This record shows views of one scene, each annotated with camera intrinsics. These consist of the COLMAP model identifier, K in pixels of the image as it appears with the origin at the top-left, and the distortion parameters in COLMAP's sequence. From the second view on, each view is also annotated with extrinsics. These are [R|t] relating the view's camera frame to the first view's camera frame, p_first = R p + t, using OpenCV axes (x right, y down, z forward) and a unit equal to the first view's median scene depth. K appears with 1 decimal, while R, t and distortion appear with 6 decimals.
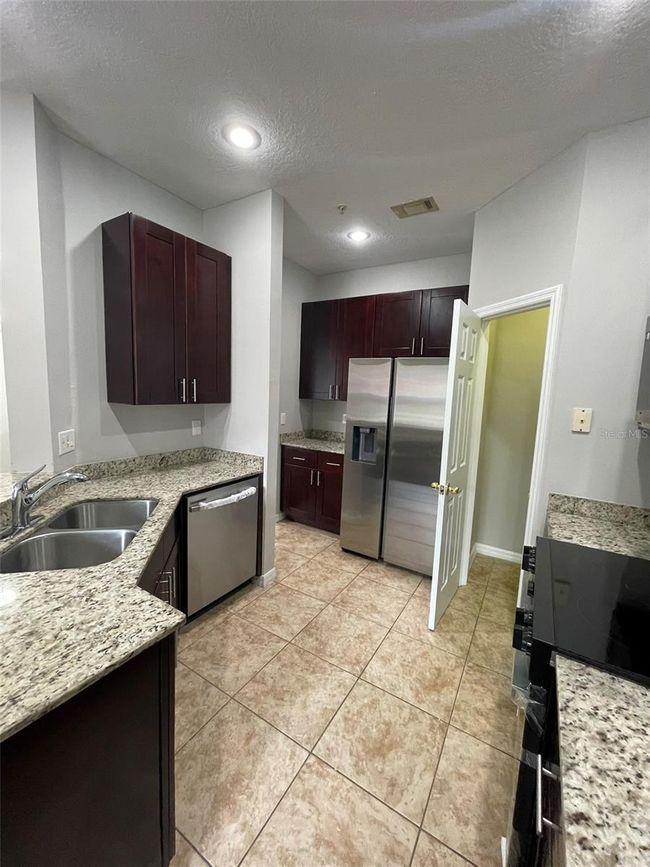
lens RADIAL K [[347.7, 0, 328.3], [0, 347.7, 429.5], [0, 0, 1]] dist [0.000209, 0.000108]
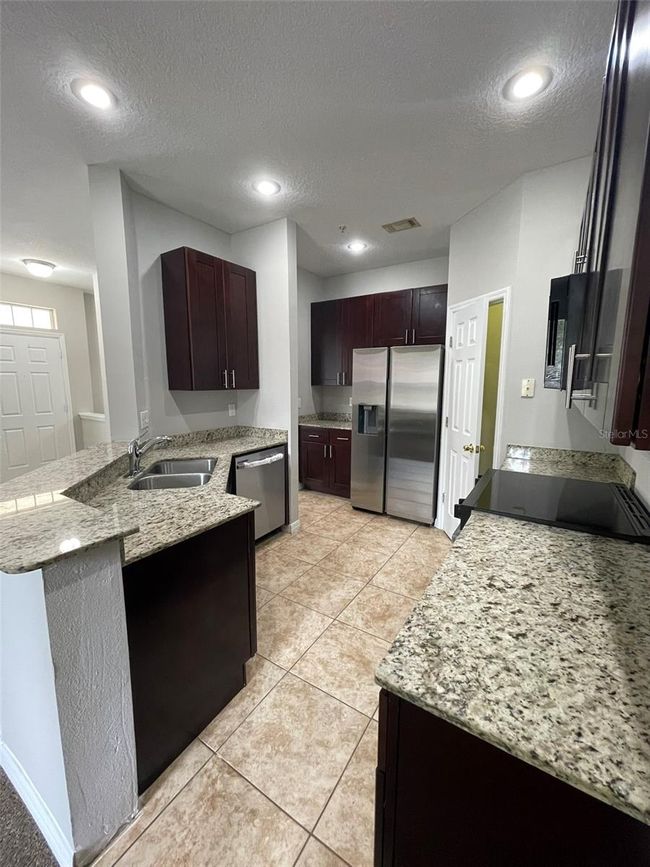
lens RADIAL K [[347.7, 0, 328.3], [0, 347.7, 429.5], [0, 0, 1]] dist [0.000209, 0.000108]
pose [[0.999053, -0.036523, -0.023659, -0.008465], [0.037024, 0.999092, 0.021079, 0.055903], [0.022867, -0.021935, 0.999498, -0.262522]]
